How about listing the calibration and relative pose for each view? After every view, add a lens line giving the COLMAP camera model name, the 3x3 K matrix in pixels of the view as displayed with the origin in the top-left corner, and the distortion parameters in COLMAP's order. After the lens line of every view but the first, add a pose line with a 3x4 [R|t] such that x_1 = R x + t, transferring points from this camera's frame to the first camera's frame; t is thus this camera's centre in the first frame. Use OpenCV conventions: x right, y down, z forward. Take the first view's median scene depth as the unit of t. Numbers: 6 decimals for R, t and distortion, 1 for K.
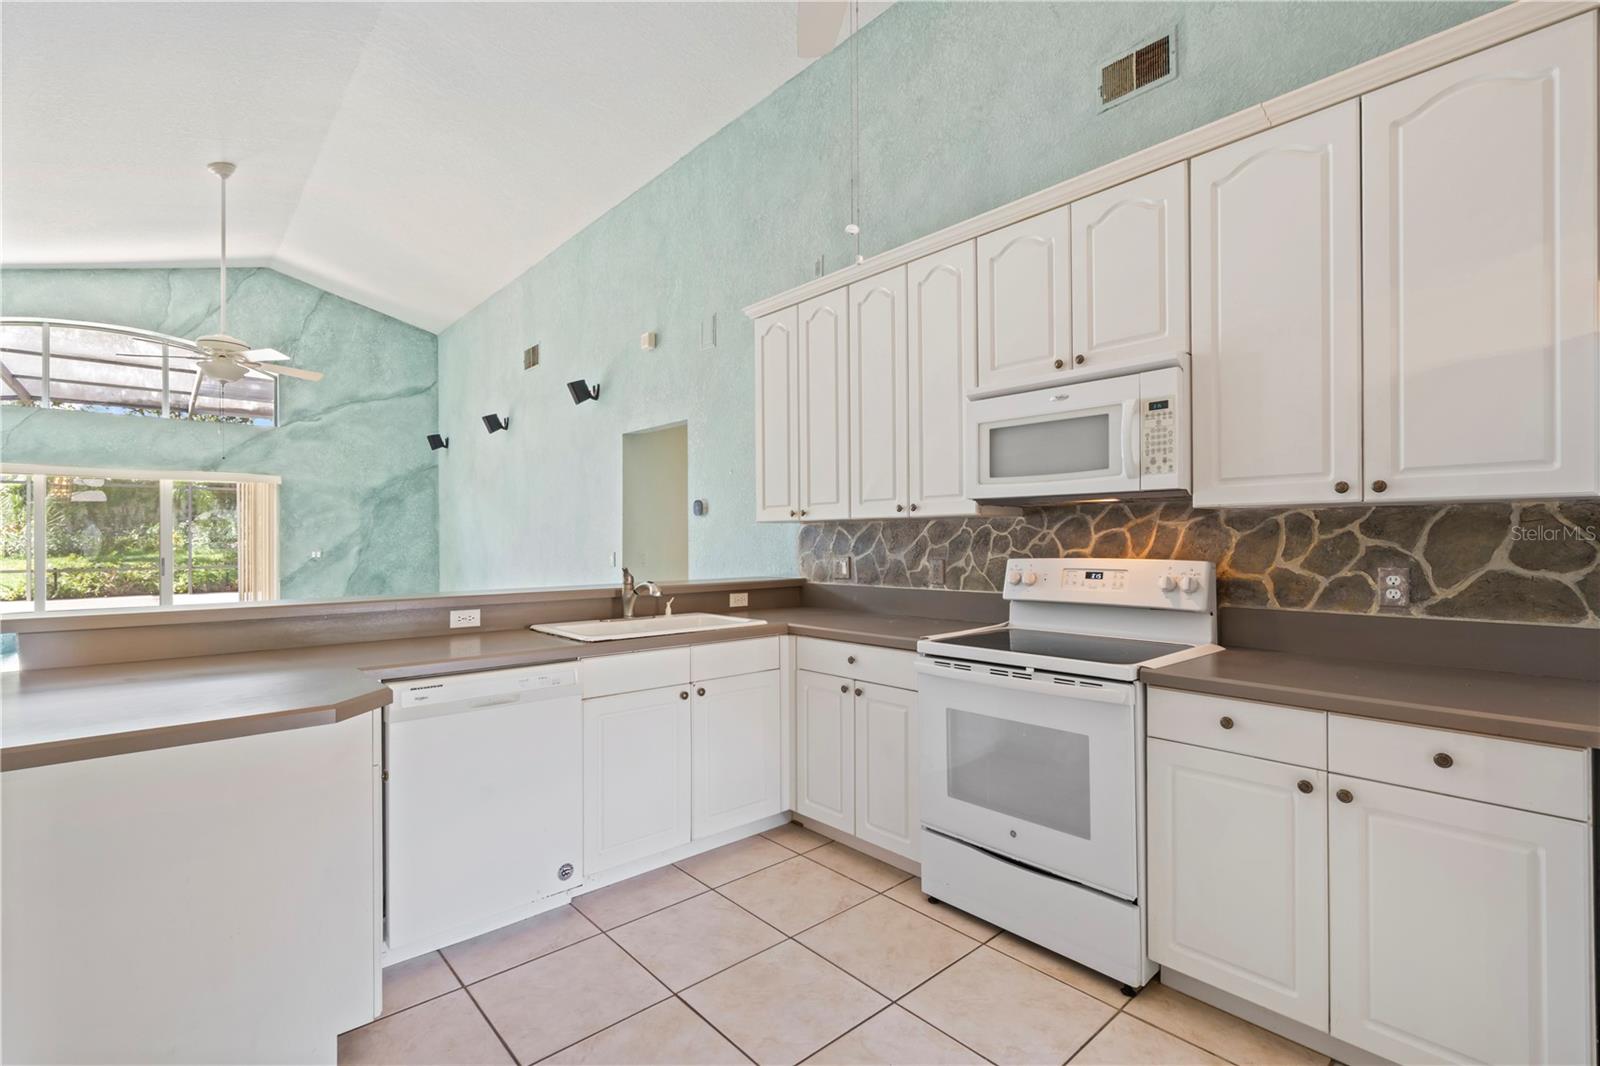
lens RADIAL K [[726.6, 0, 791.4], [0, 726.6, 537.6], [0, 0, 1]] dist [0.001278, 0.000061]
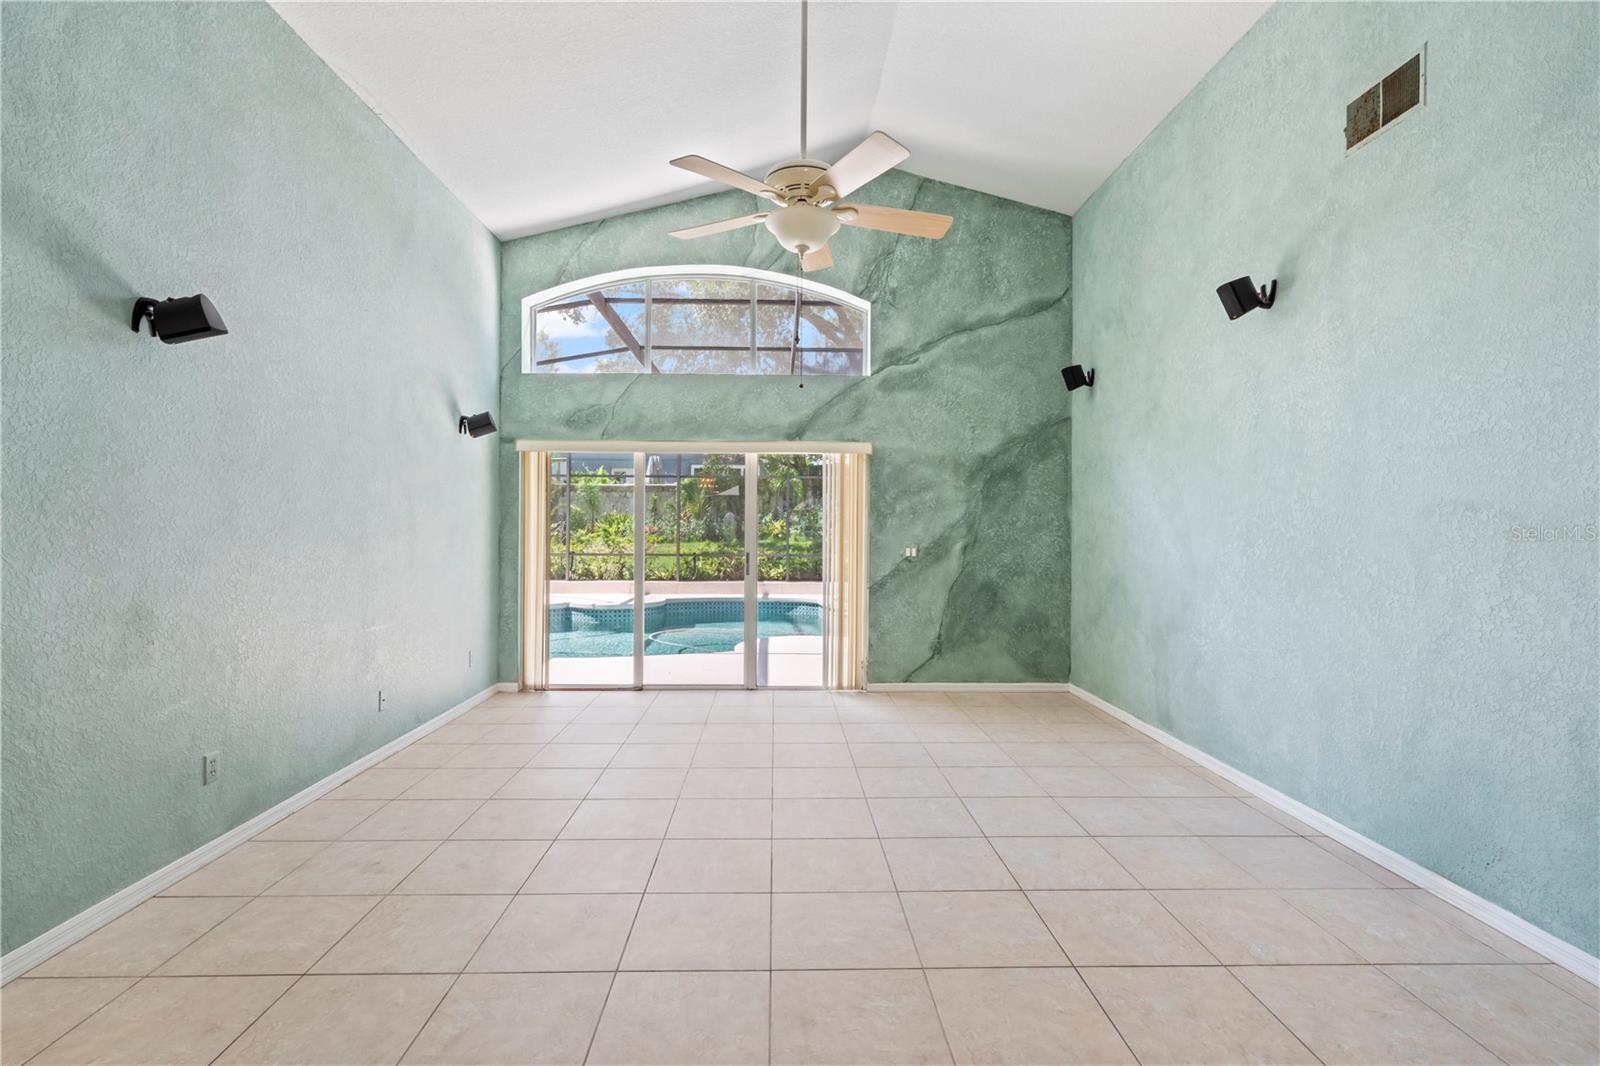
lens RADIAL K [[725.2, 0, 791.7], [0, 725.2, 531.7], [0, 0, 1]] dist [-0.009187, 0.006154]
pose [[0.766131, 0.011845, -0.642576, -0.300704], [-0.008166, 0.999929, 0.008697, -0.001818], [0.642633, -0.001416, 0.766173, 0.399616]]
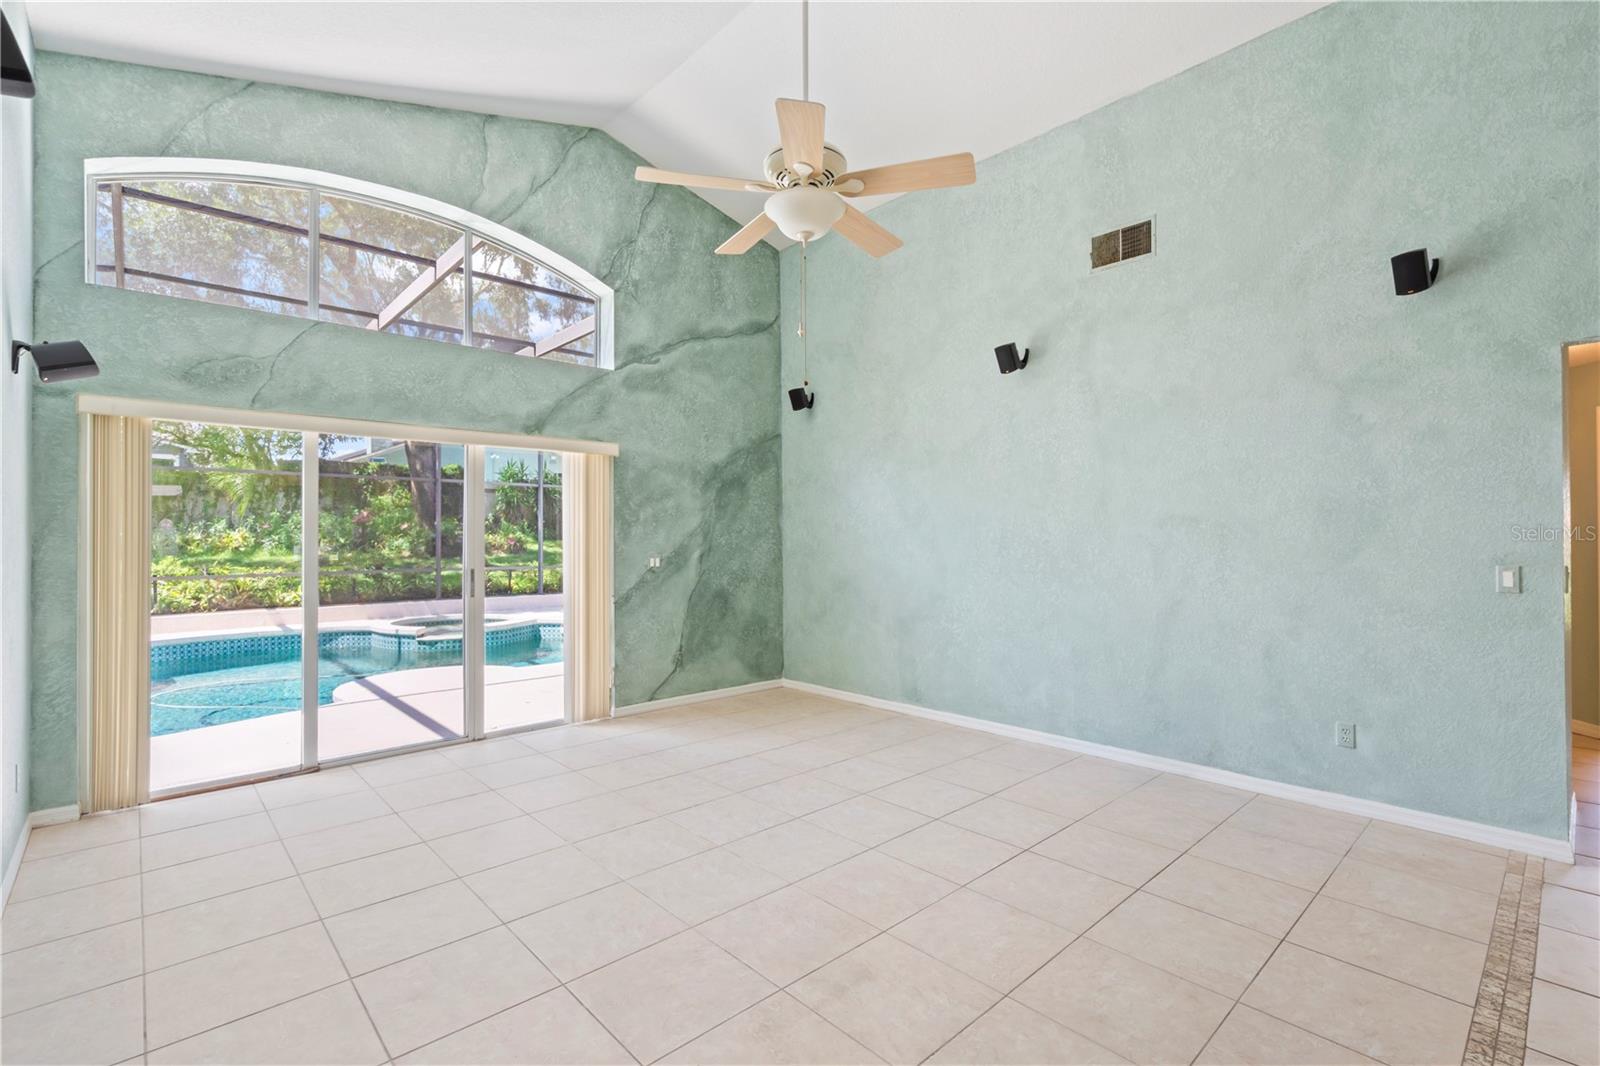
lens RADIAL K [[727.1, 0, 792.6], [0, 727.1, 531.5], [0, 0, 1]] dist [-0.002887, 0.000860]
pose [[0.999808, 0.001281, 0.019565, -0.561328], [-0.001145, 0.999975, -0.006959, -0.000540], [-0.019573, 0.006935, 0.999784, 0.339654]]
